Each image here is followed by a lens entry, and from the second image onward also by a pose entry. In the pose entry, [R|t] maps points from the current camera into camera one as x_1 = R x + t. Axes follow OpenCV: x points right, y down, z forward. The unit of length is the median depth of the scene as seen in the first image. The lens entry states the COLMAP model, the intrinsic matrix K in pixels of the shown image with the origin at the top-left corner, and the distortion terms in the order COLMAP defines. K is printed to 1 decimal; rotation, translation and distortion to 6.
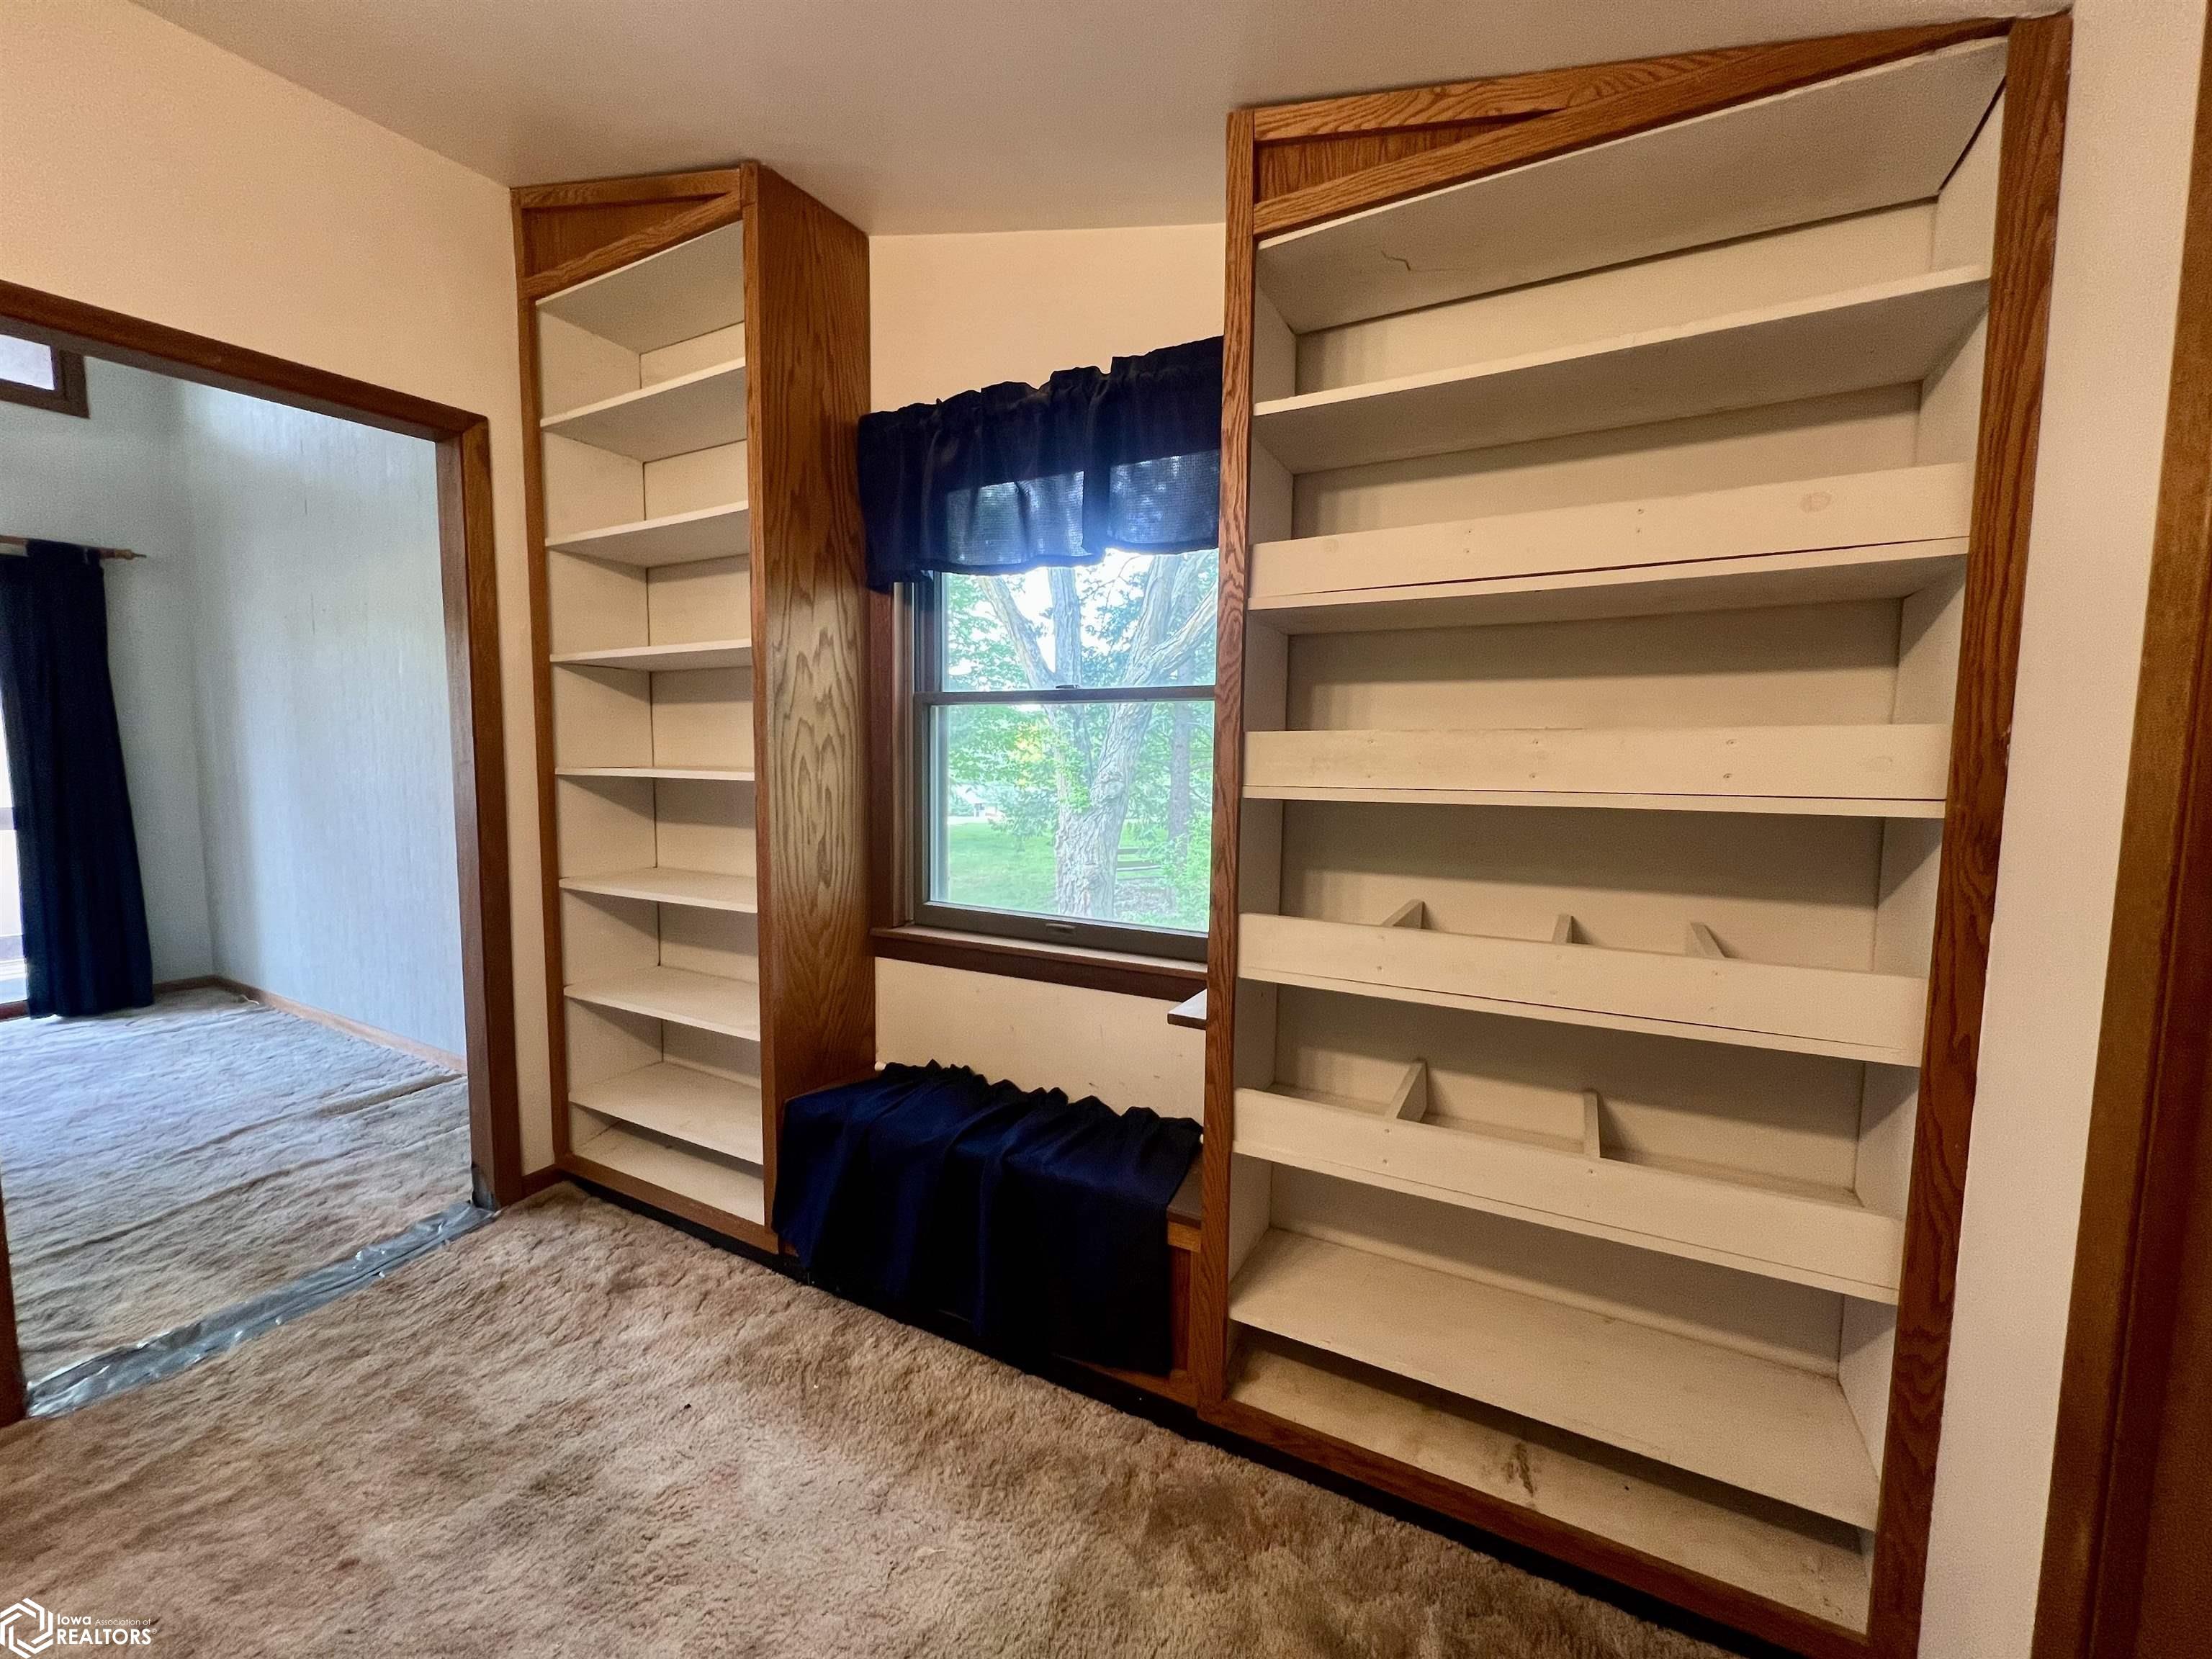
lens RADIAL K [[883.1, 0, 1109.1], [0, 883.1, 829.3], [0, 0, 1]] dist [-0.000384, 0.000568]
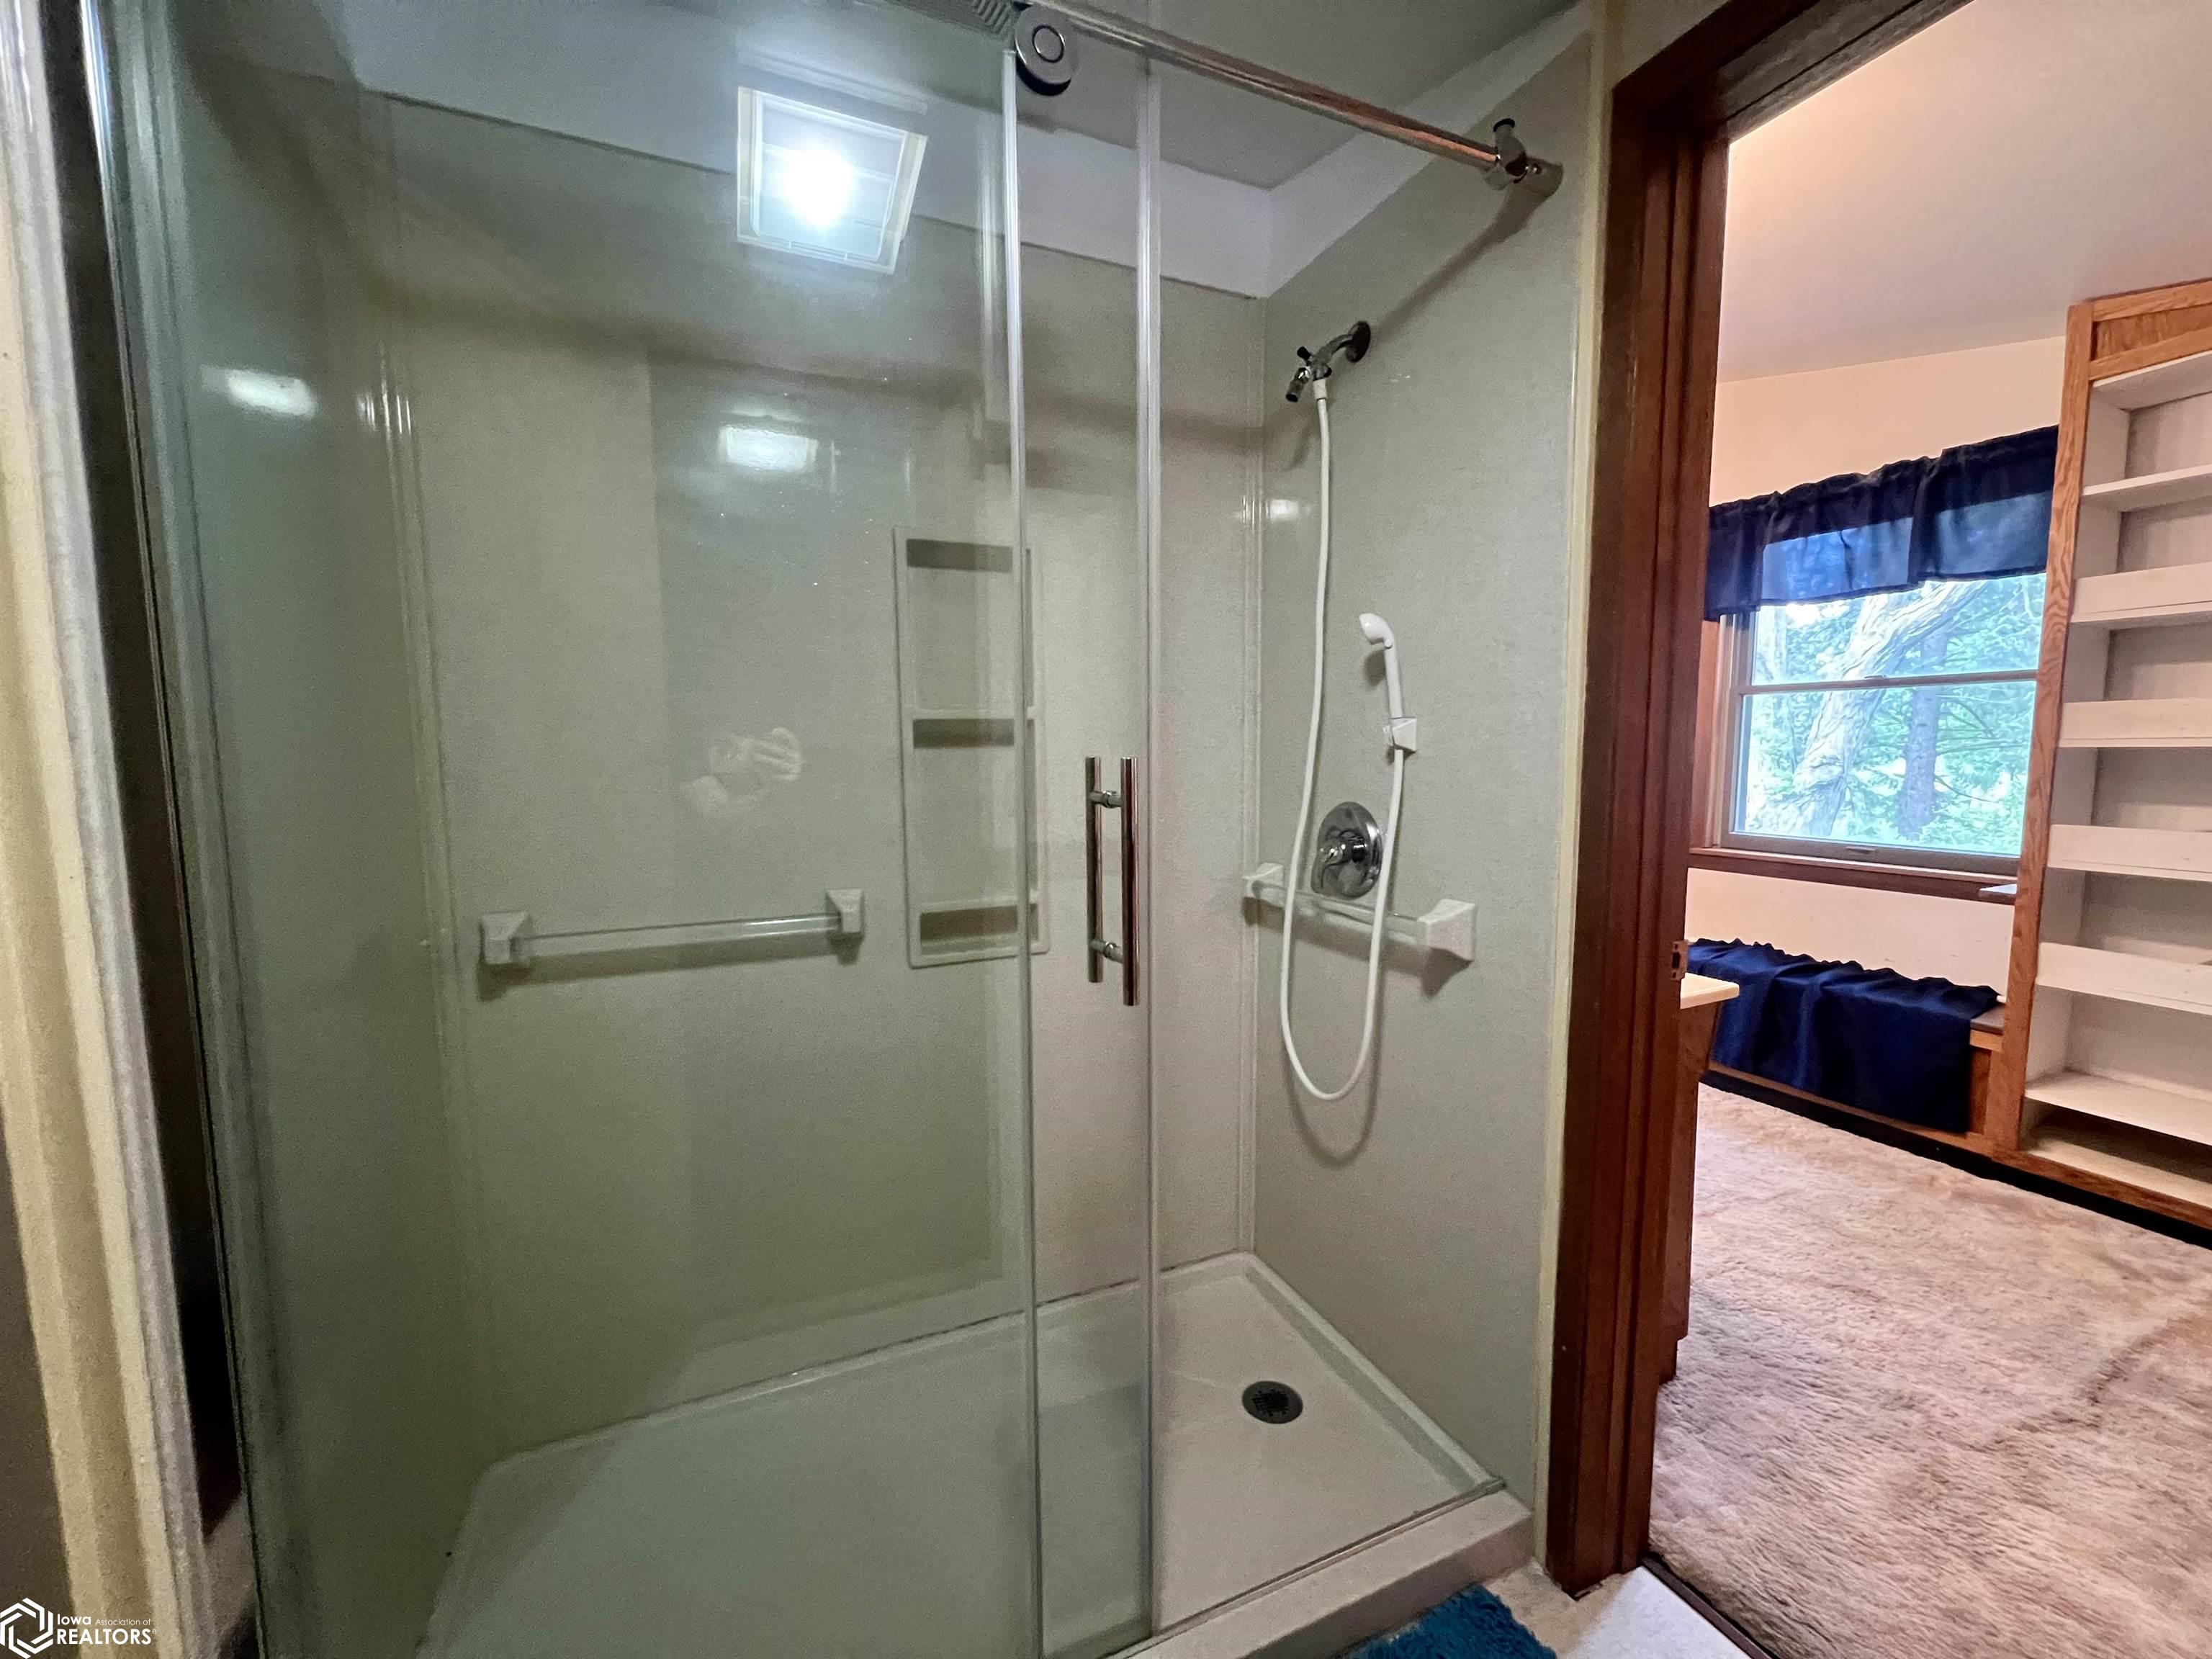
lens RADIAL K [[882.7, 0, 1107.8], [0, 882.7, 826.5], [0, 0, 1]] dist [-0.002926, -0.000352]
pose [[0.793490, 0.038106, -0.607389, -0.208458], [-0.034529, 0.999249, 0.017581, 0.122285], [0.607603, 0.007022, 0.794210, -1.113967]]
